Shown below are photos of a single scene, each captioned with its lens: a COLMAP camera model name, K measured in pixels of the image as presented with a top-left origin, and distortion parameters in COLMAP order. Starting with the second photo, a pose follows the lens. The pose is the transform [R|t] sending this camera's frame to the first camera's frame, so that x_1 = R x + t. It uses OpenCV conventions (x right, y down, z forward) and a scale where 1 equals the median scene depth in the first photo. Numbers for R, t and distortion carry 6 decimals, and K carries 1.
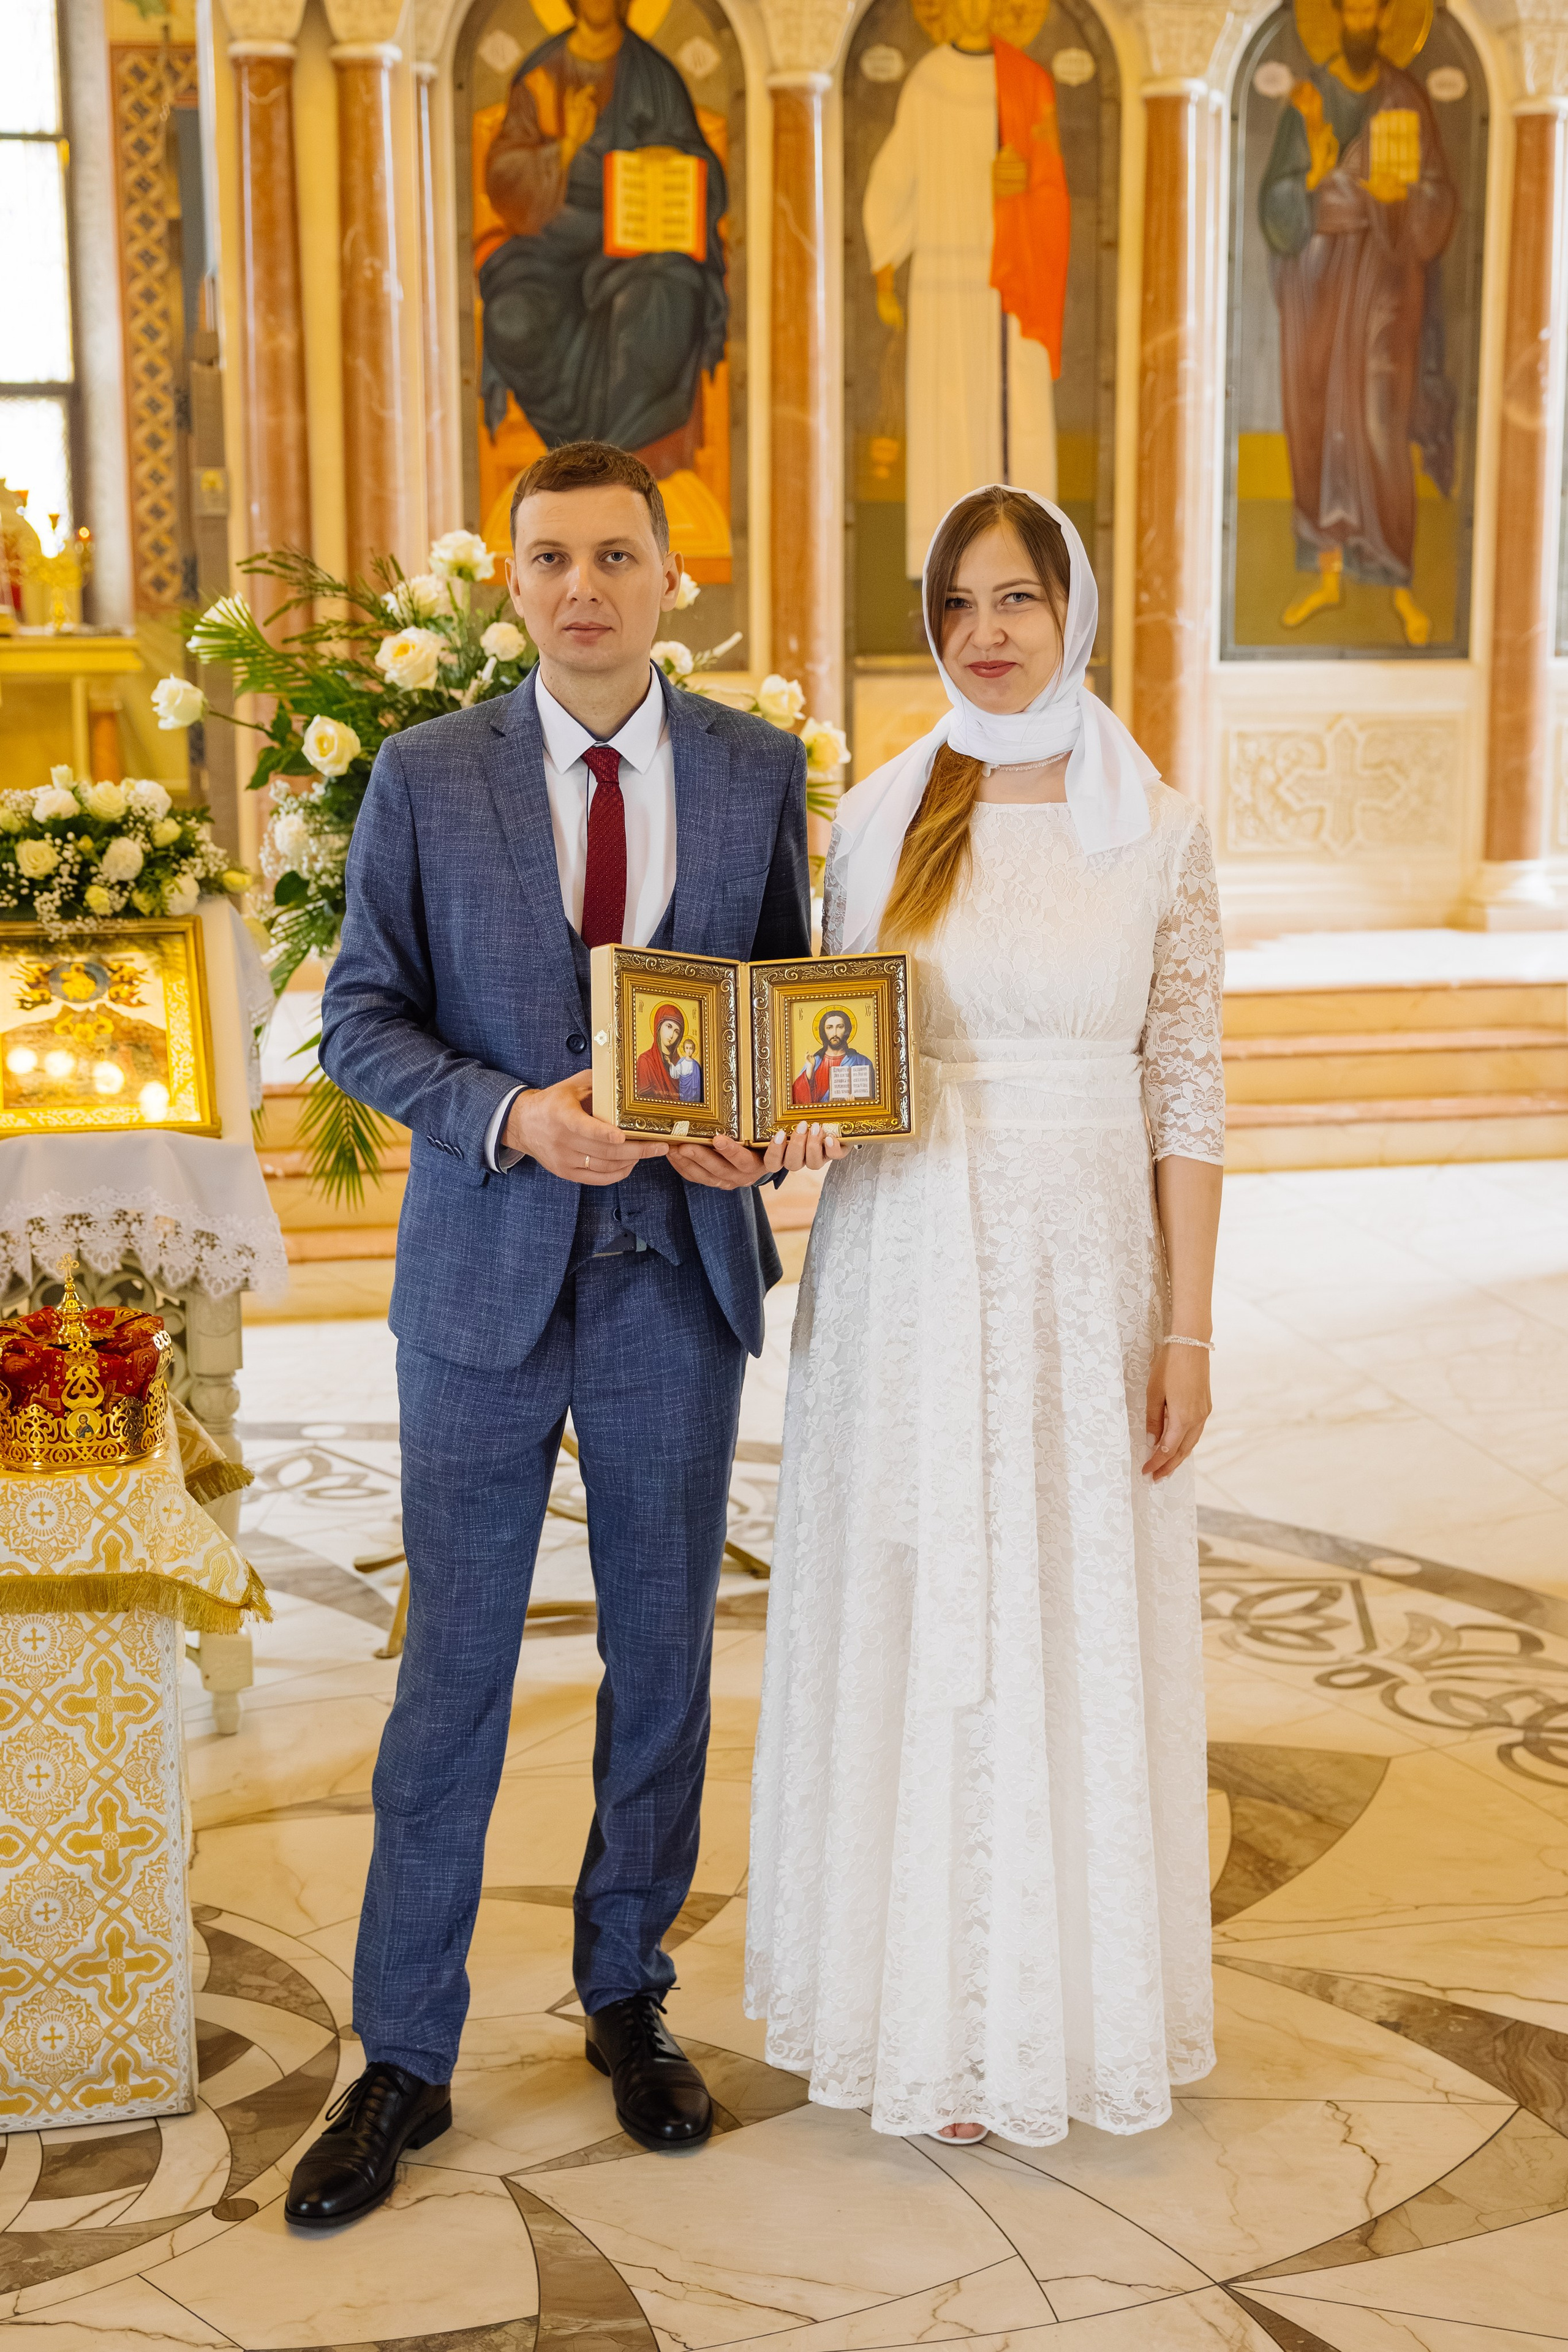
lens RADIAL K [[3322.3, 0, 813.8], [0, 3322.3, 1145.0], [0, 0, 1]] dist [0.049703, 0.000000]
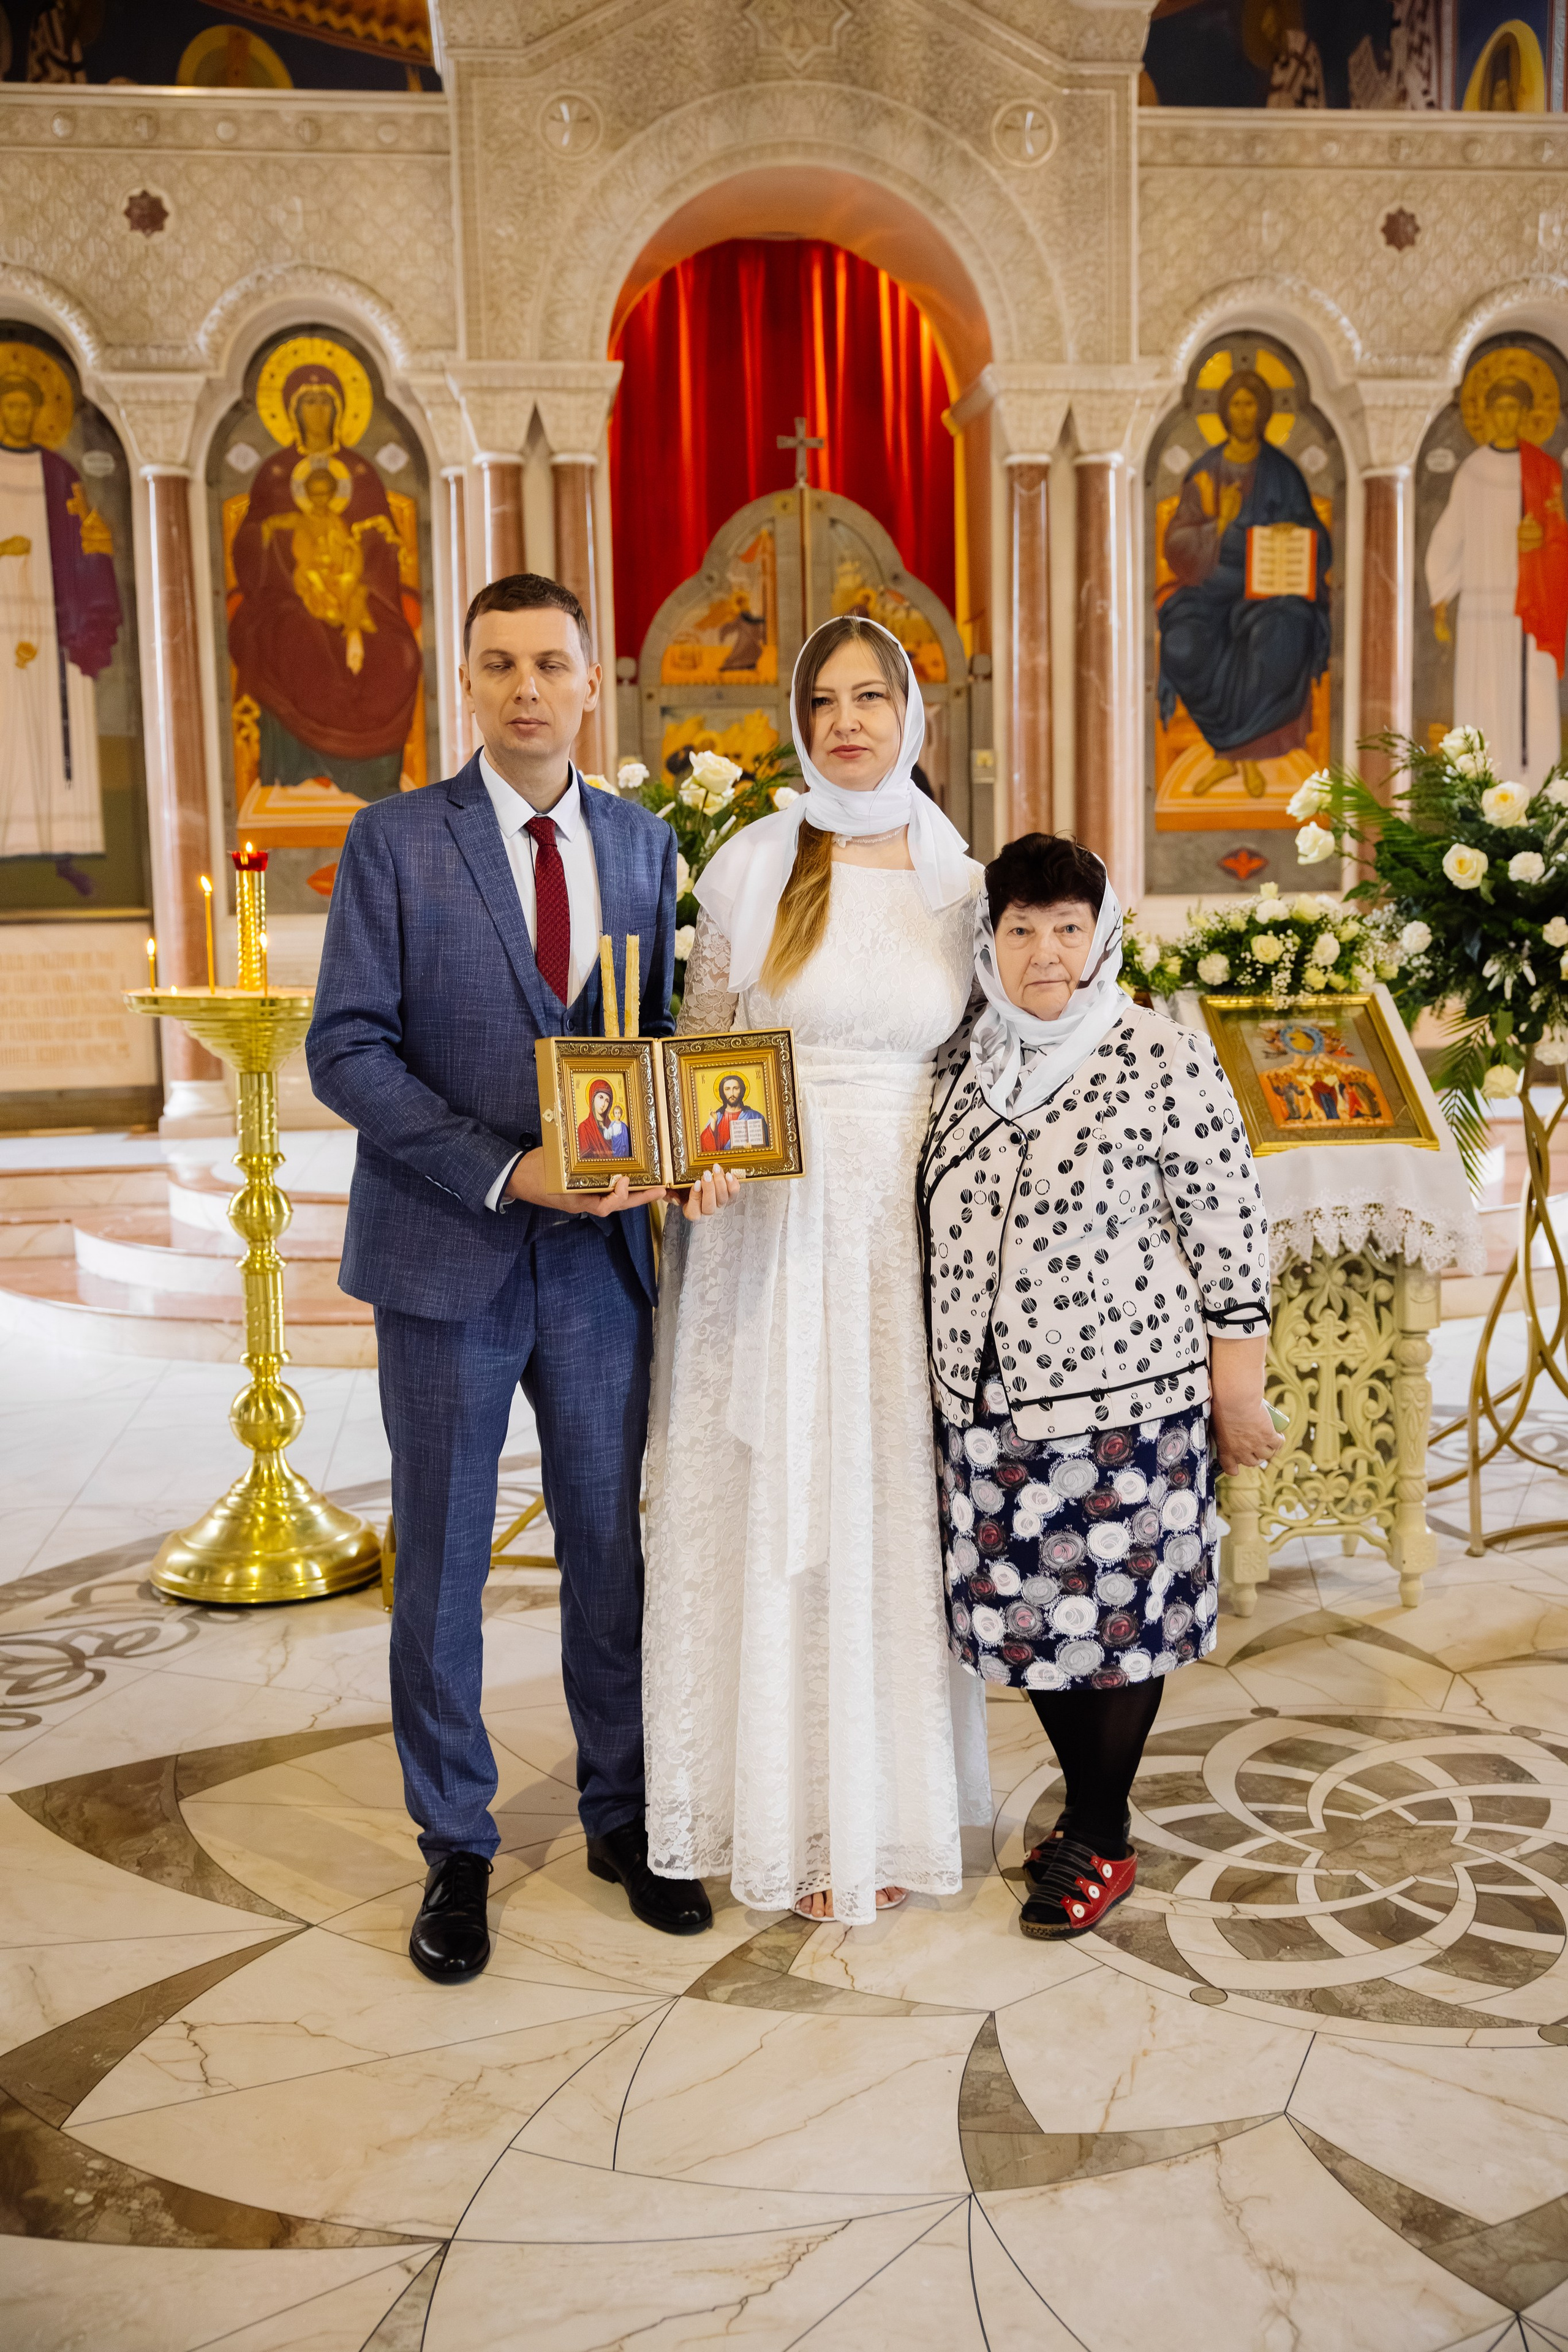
lens RADIAL K [[2273.6, 0, 813.4], [0, 2273.6, 1176.0], [0, 0, 1]] dist [0.004879, 0.000000]
pose [[0.995583, -0.005315, -0.093733, -0.198282], [0.000942, 0.998912, -0.046627, 0.029040], [0.093879, 0.046333, 0.994505, 0.043127]]
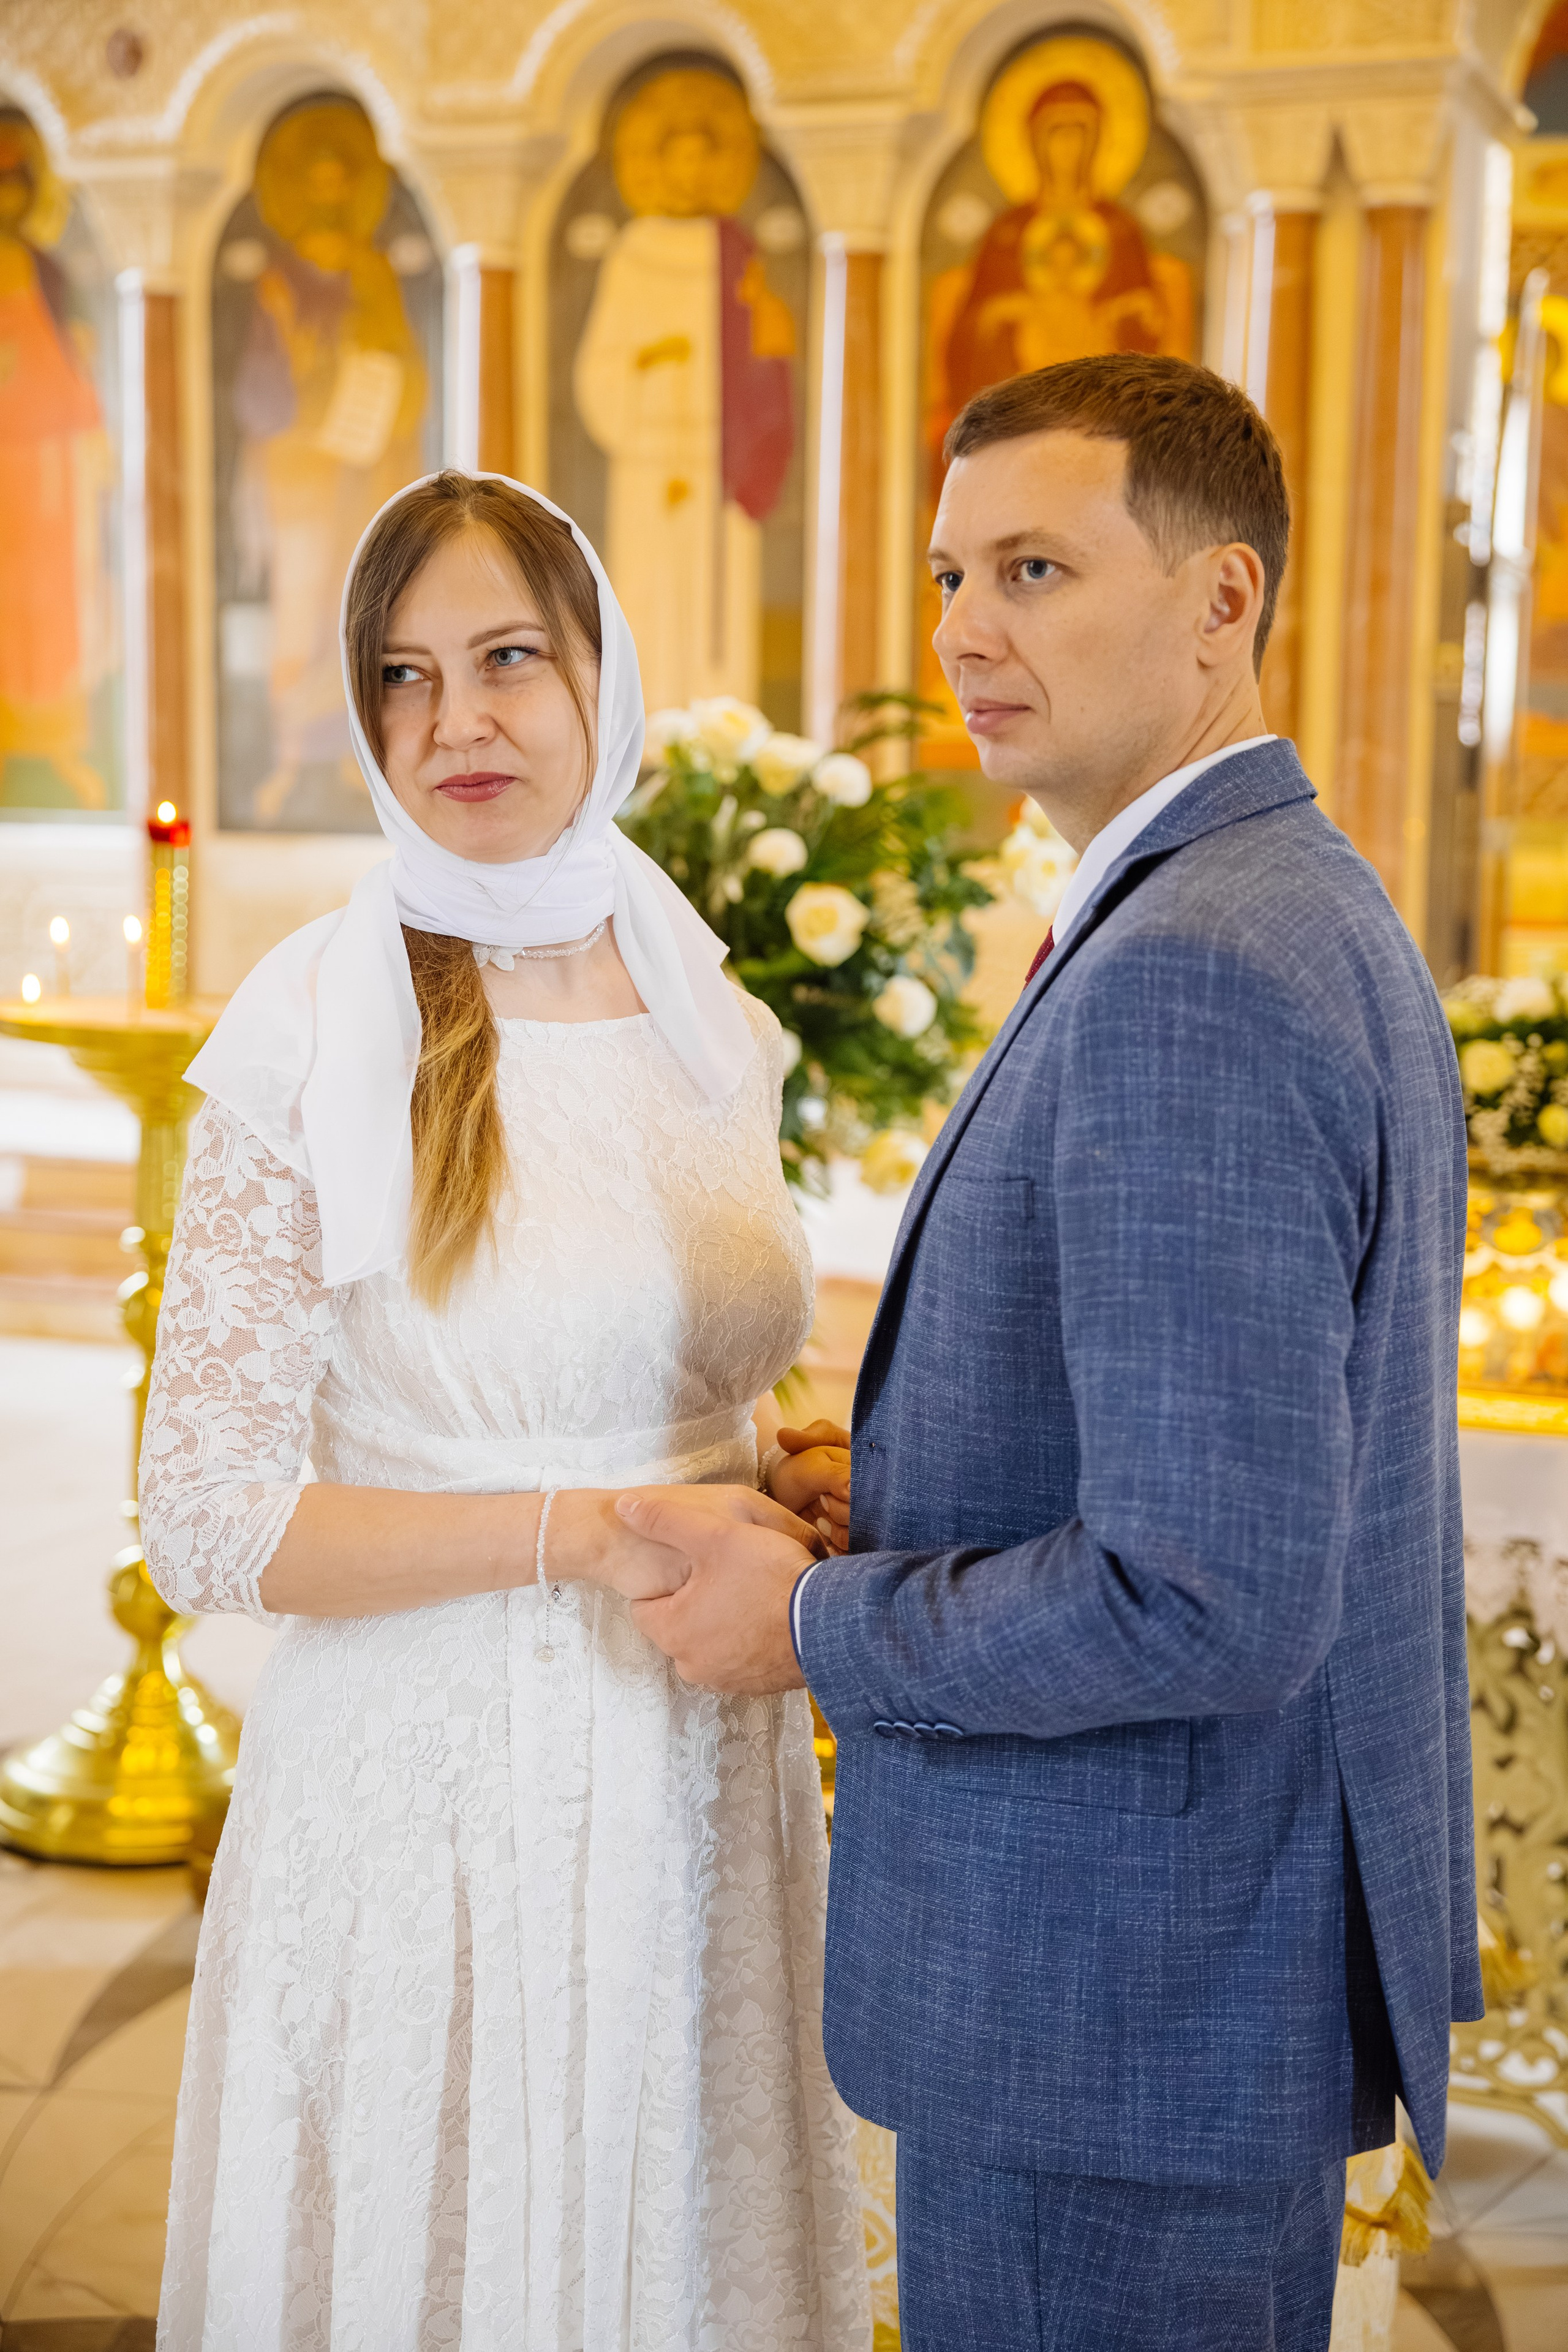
lens RADIAL K [[3246.4, 0, 797.3], [0, 3246.4, 1067.7], [0, 0, 1]] dist [0.149479, 0.000000]
pose [[0.828968, 0.069589, -0.554950, 0.035506], [-0.118711, 0.991514, -0.052995, -0.015543], [0.546553, 0.109810, 0.830194, 0.165892]]
